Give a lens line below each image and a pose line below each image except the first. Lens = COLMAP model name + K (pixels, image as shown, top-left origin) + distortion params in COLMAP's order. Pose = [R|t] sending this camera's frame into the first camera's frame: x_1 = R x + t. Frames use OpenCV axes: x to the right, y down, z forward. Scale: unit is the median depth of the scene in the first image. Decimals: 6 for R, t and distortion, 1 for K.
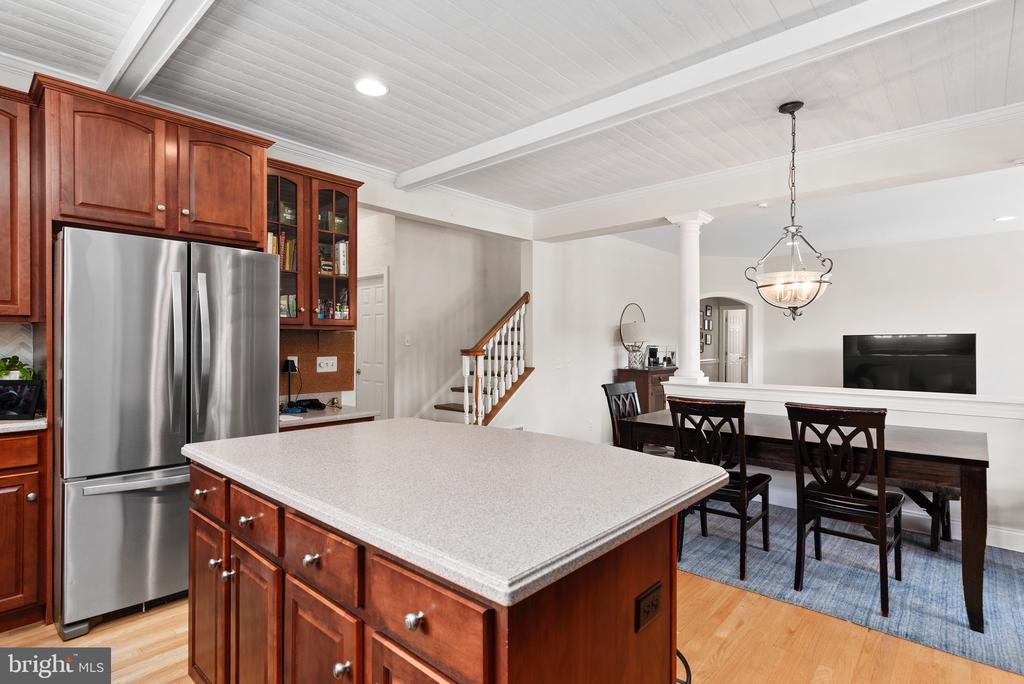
lens RADIAL K [[500.1, 0, 515.8], [0, 500.1, 339.9], [0, 0, 1]] dist [-0.001215, -0.000425]
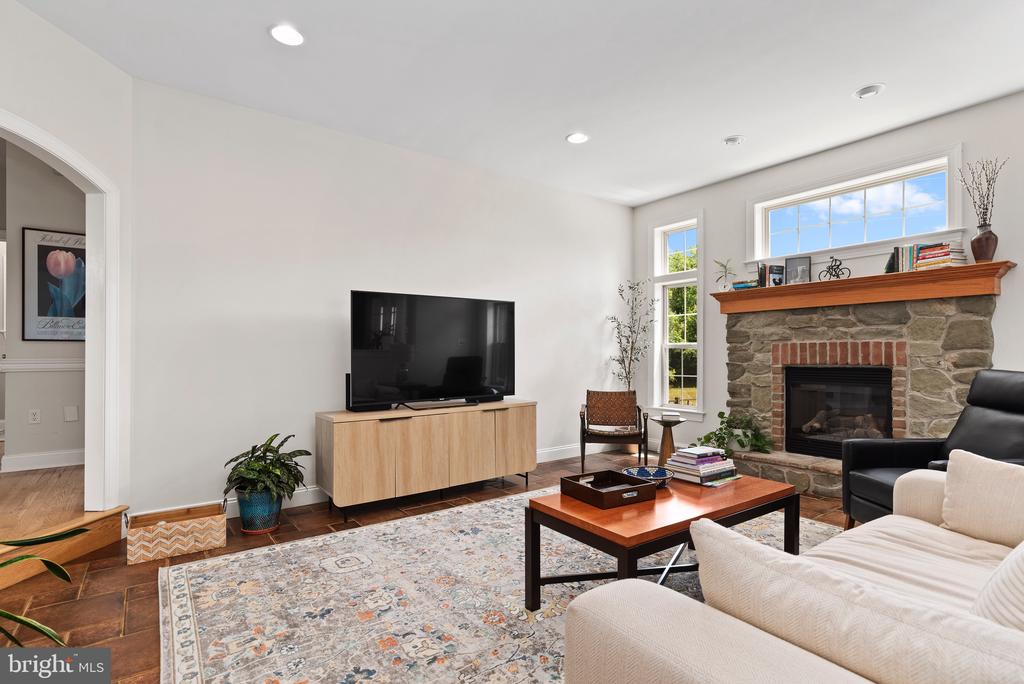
lens RADIAL K [[517.6, 0, 513.4], [0, 517.6, 355.8], [0, 0, 1]] dist [0.002476, 0.000299]
pose [[0.201884, -0.003417, 0.979404, 0.465337], [-0.003003, 0.999987, 0.004108, 0.131089], [-0.979405, -0.003770, 0.201871, 1.849090]]
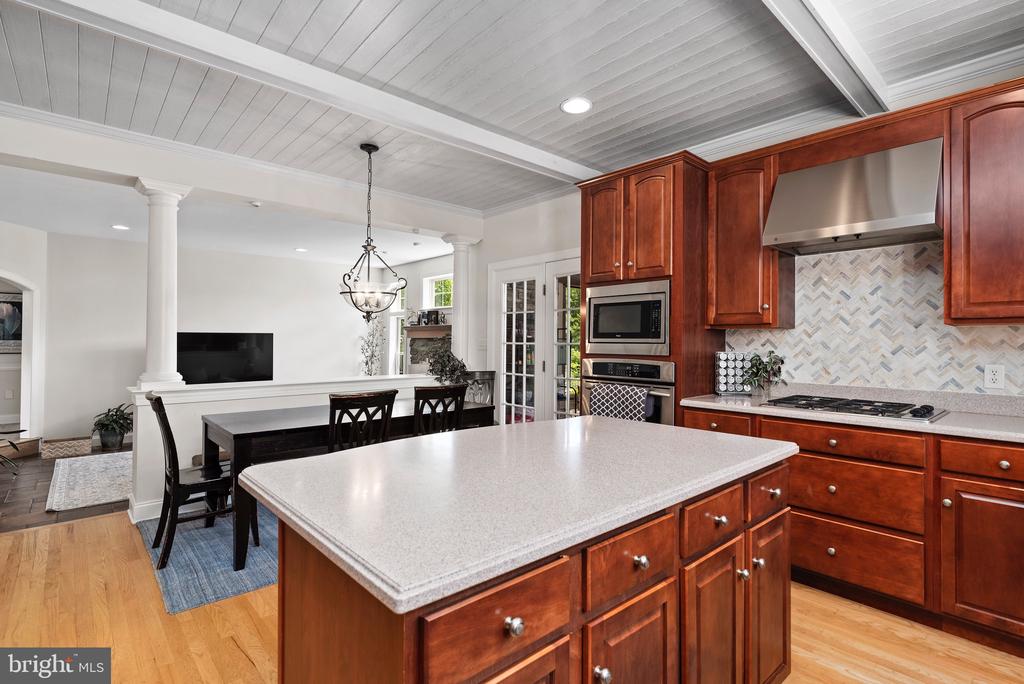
lens RADIAL K [[500.1, 0, 515.8], [0, 500.1, 339.9], [0, 0, 1]] dist [-0.001215, -0.000425]
pose [[0.109244, 0.003928, 0.994007, -0.628672], [-0.011967, 0.999925, -0.002636, 0.001661], [-0.993943, -0.011608, 0.109283, 0.512262]]
